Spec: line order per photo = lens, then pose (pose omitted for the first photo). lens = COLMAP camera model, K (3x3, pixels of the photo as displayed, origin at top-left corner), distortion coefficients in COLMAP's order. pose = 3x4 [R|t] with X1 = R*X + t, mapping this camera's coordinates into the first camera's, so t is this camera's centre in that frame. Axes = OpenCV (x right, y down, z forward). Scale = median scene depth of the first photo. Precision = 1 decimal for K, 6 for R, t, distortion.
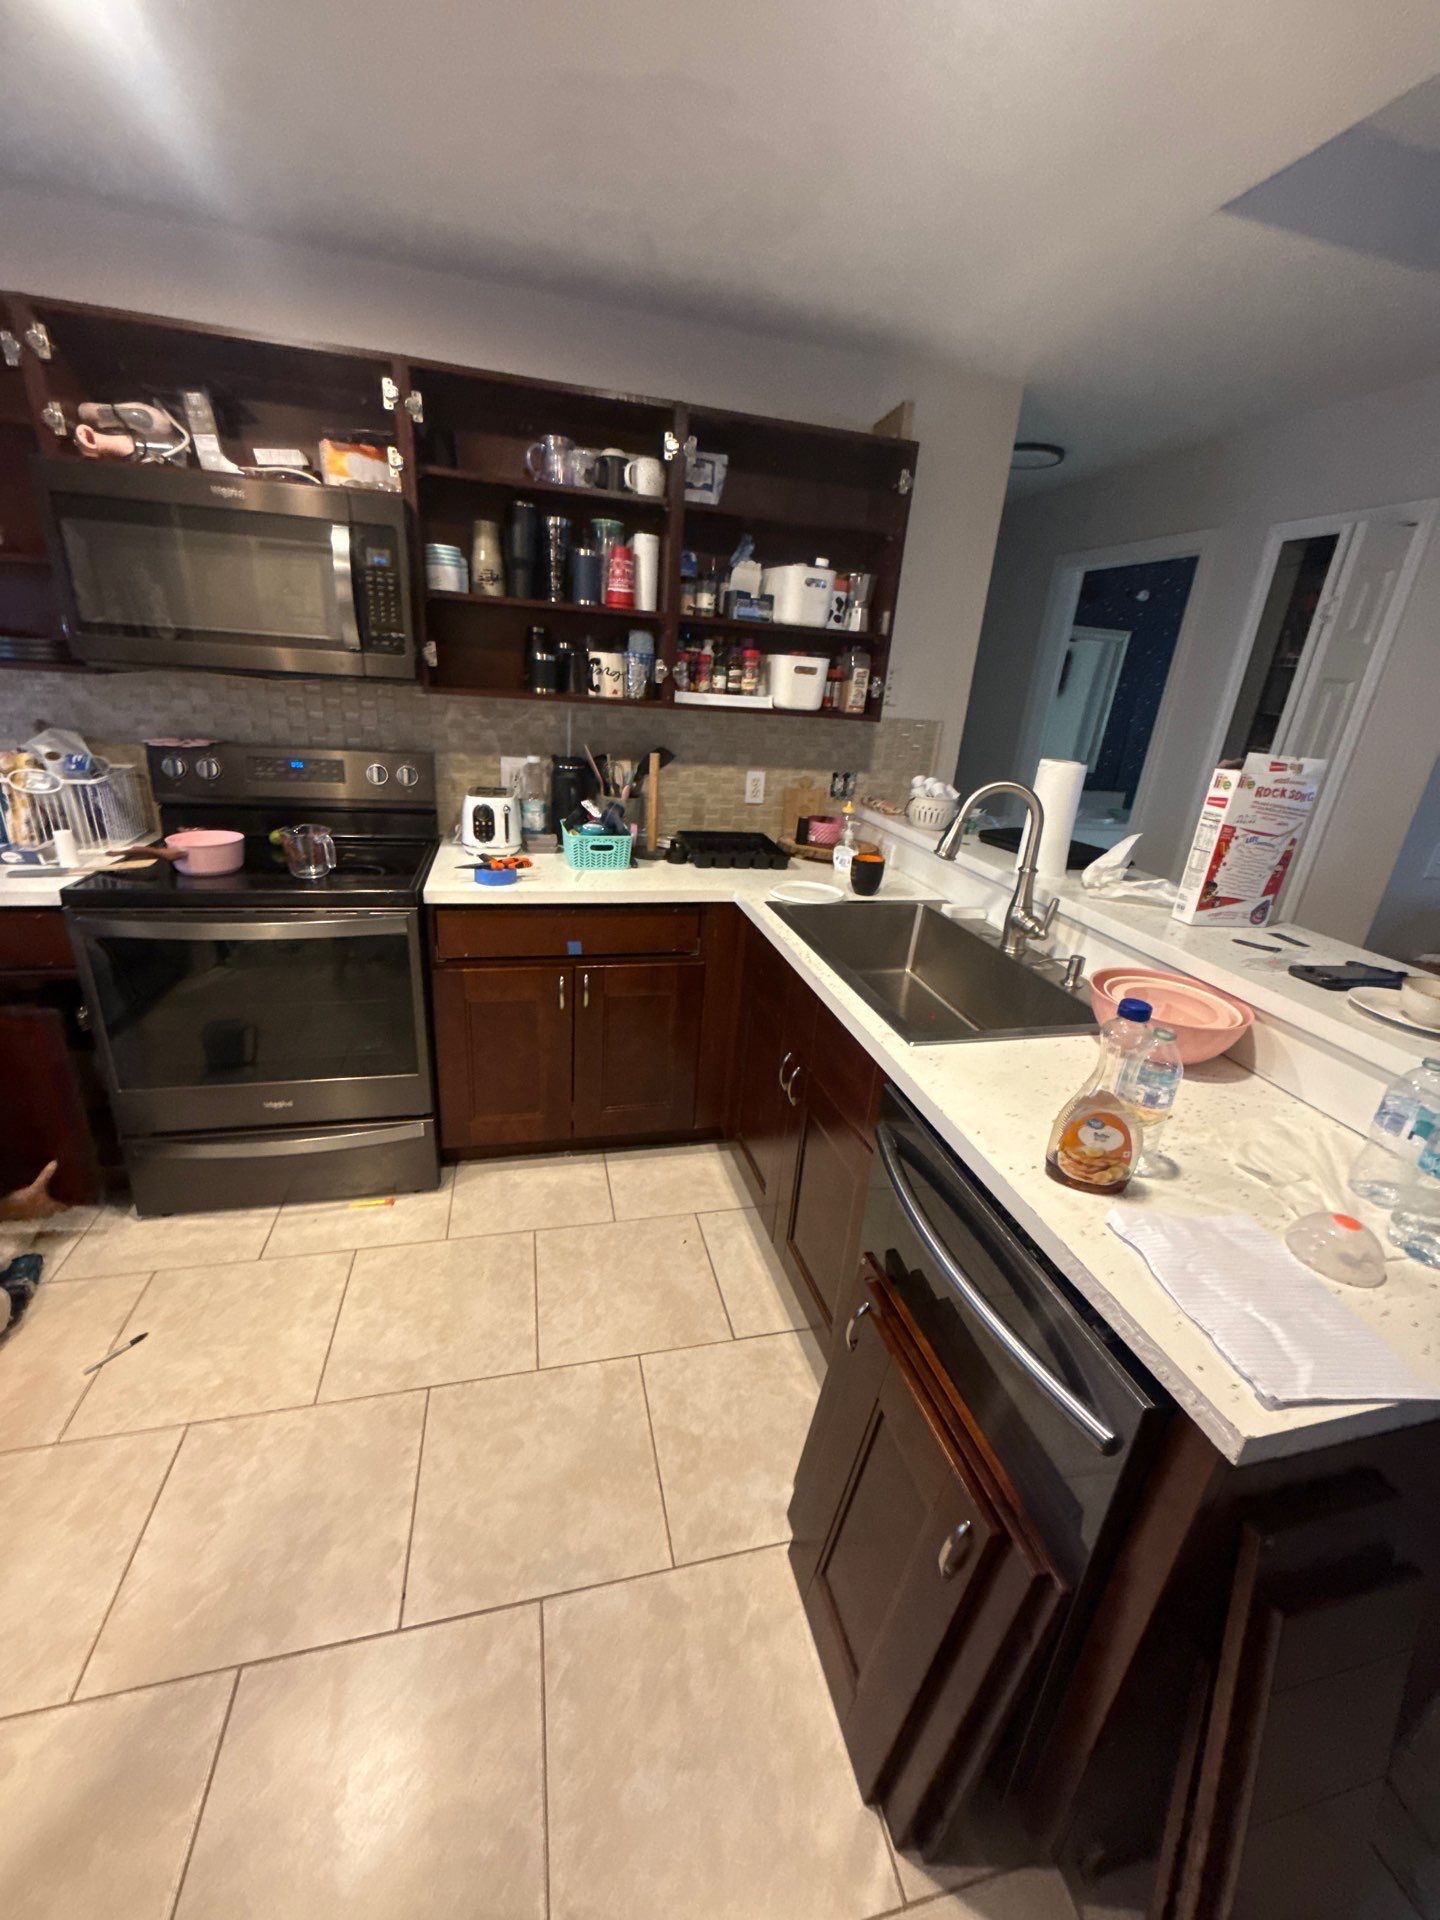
lens RADIAL K [[760.4, 0, 721.7], [0, 760.4, 961.2], [0, 0, 1]] dist [-0.000706, -0.000355]
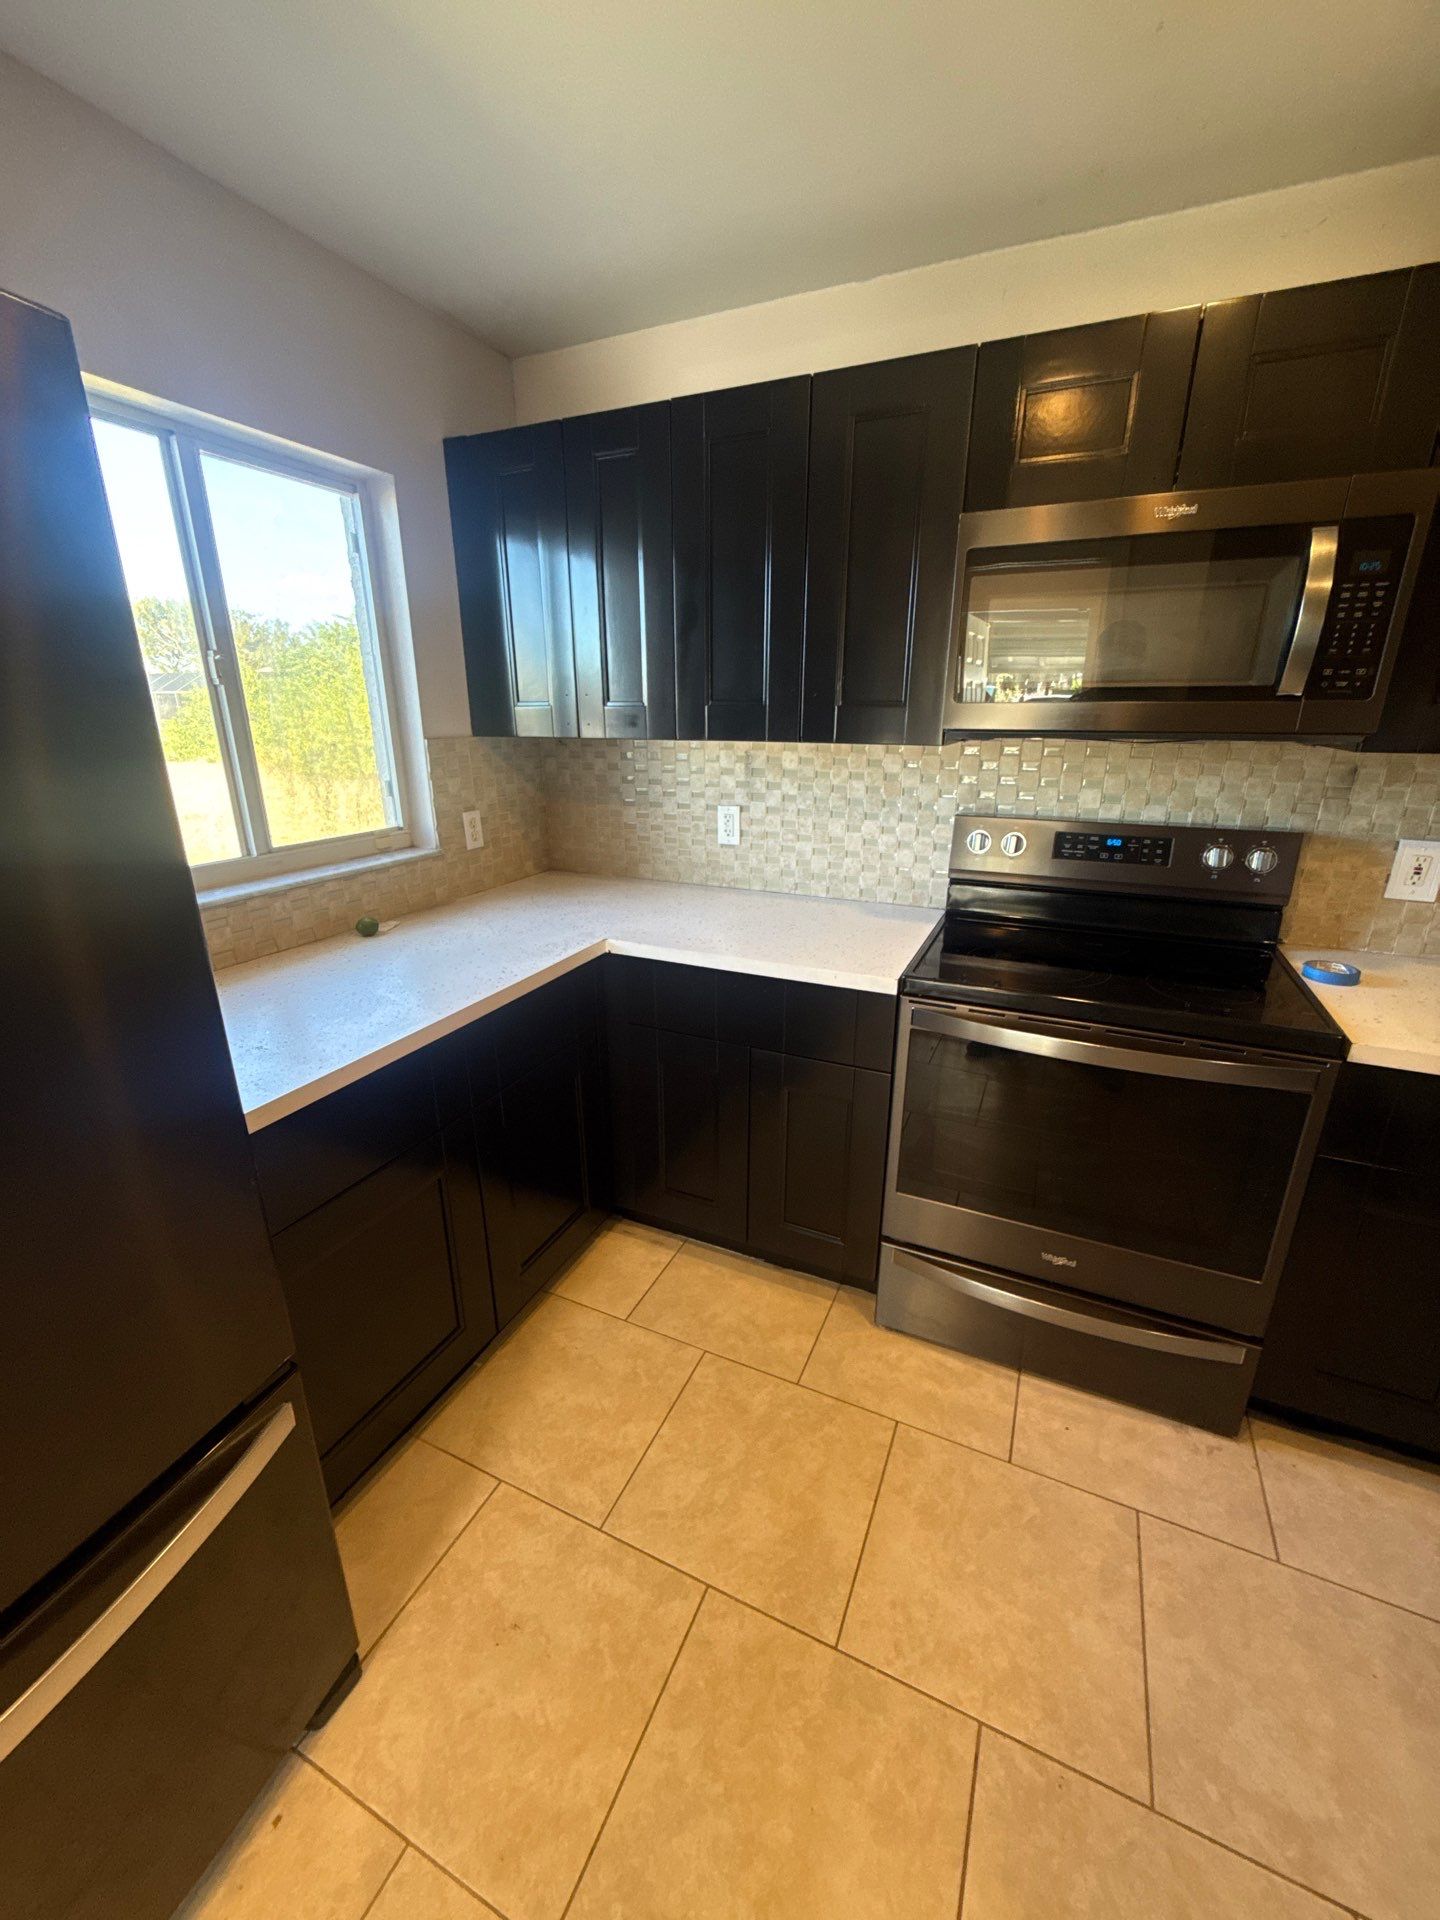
lens RADIAL K [[761.4, 0, 723.6], [0, 761.4, 960.6], [0, 0, 1]] dist [0.000458, -0.000279]
pose [[0.779736, 0.128280, -0.612826, -0.387491], [-0.173048, 0.984813, -0.014033, -0.054552], [0.601720, 0.116991, 0.790093, 0.120888]]
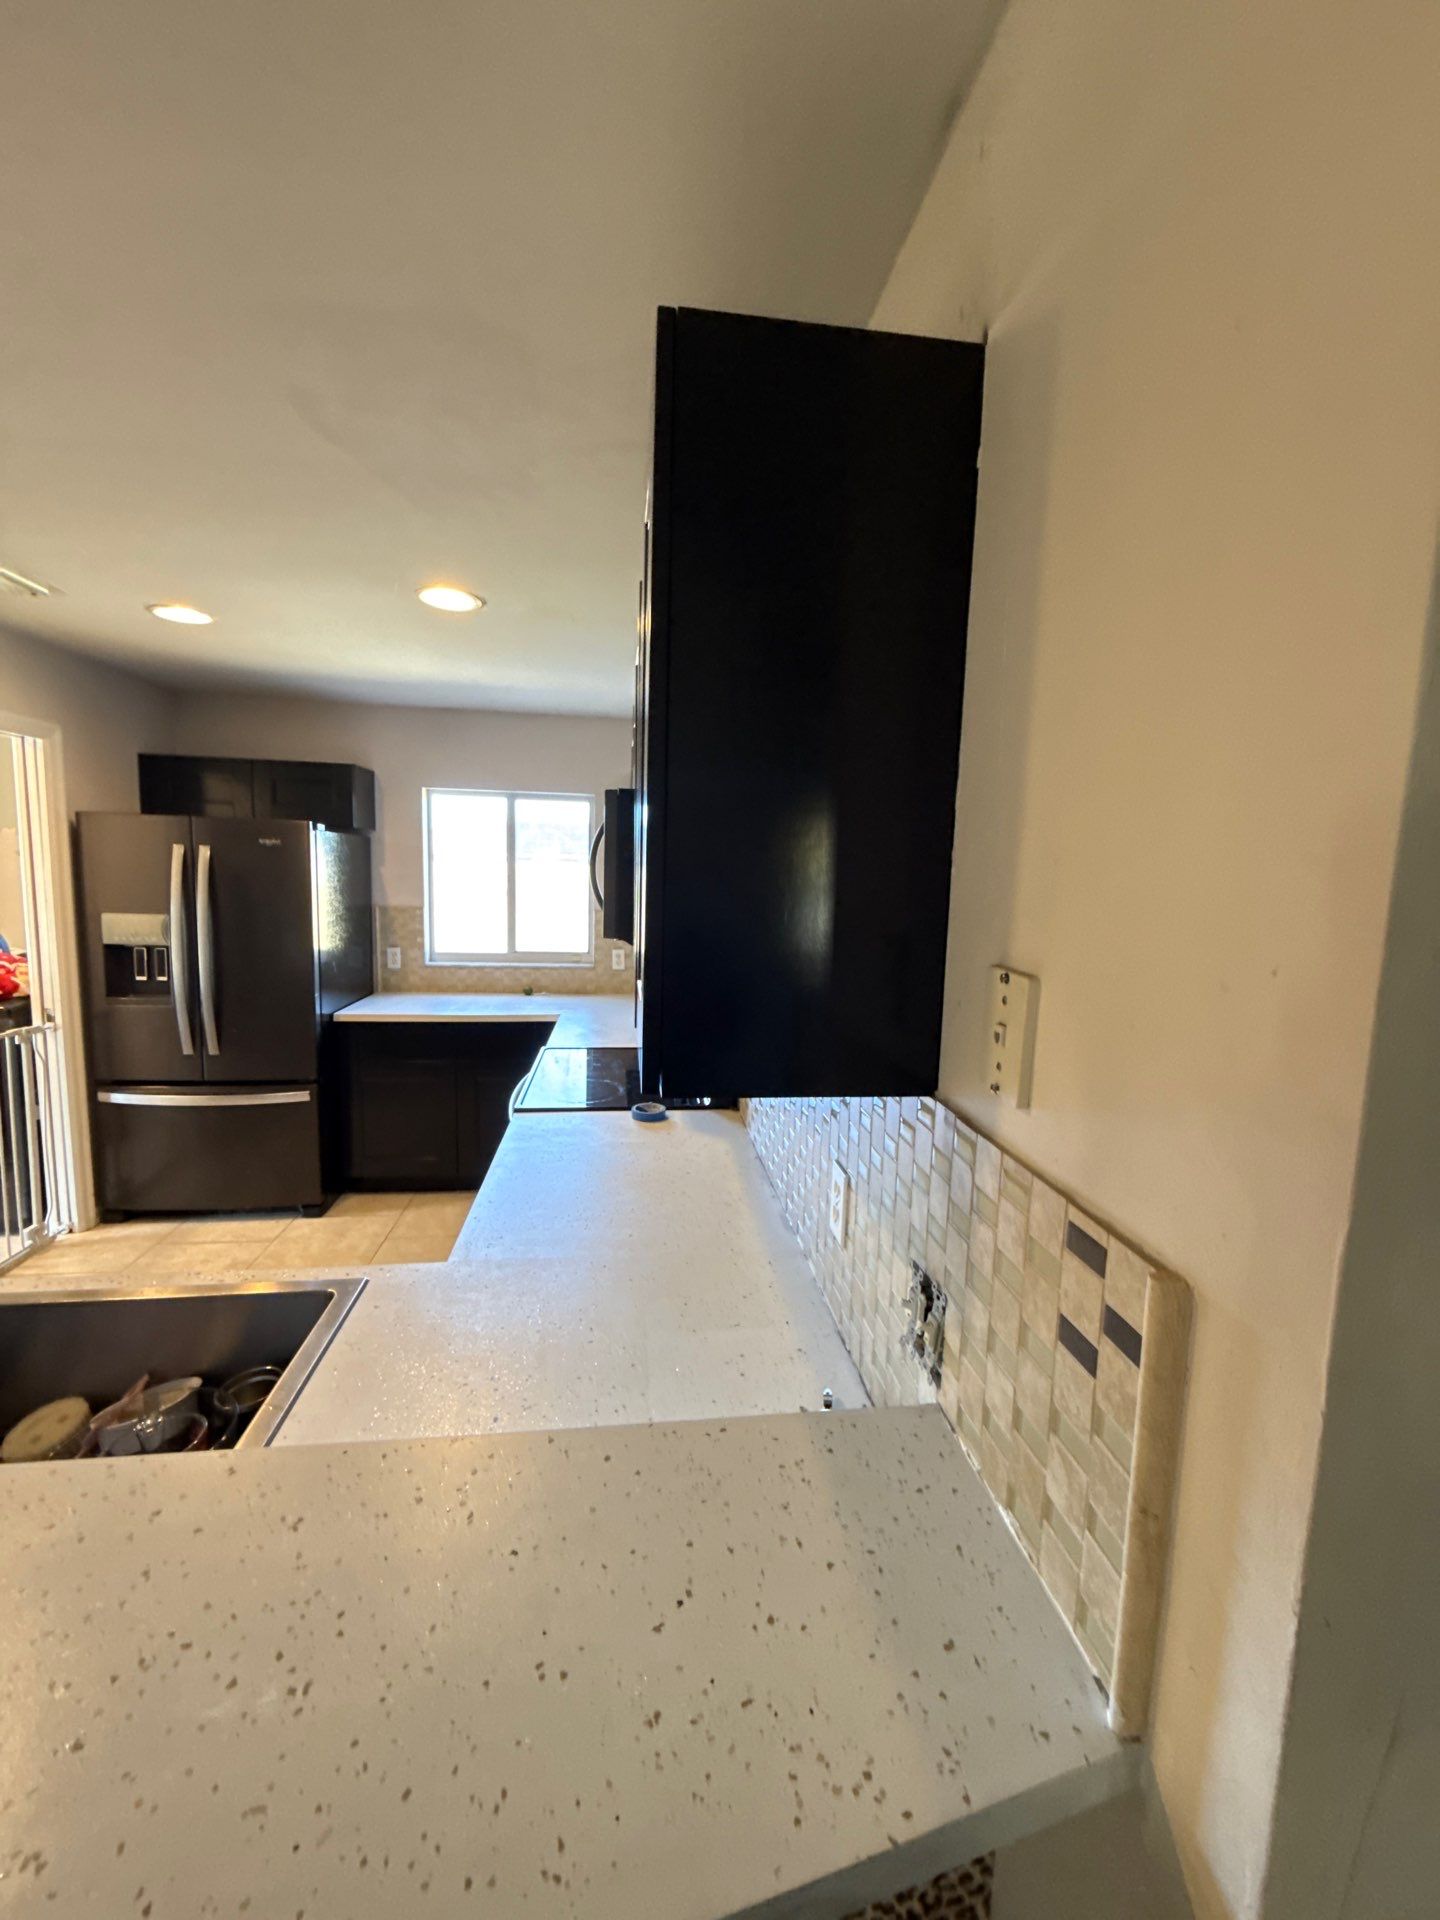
lens RADIAL K [[759.3, 0, 721.1], [0, 759.3, 962.2], [0, 0, 1]] dist [-0.001354, -0.000347]
pose [[-0.118154, 0.043452, -0.992044, 0.607289], [-0.391979, 0.915870, 0.086801, -0.467491], [0.912355, 0.399116, -0.091182, 1.181333]]
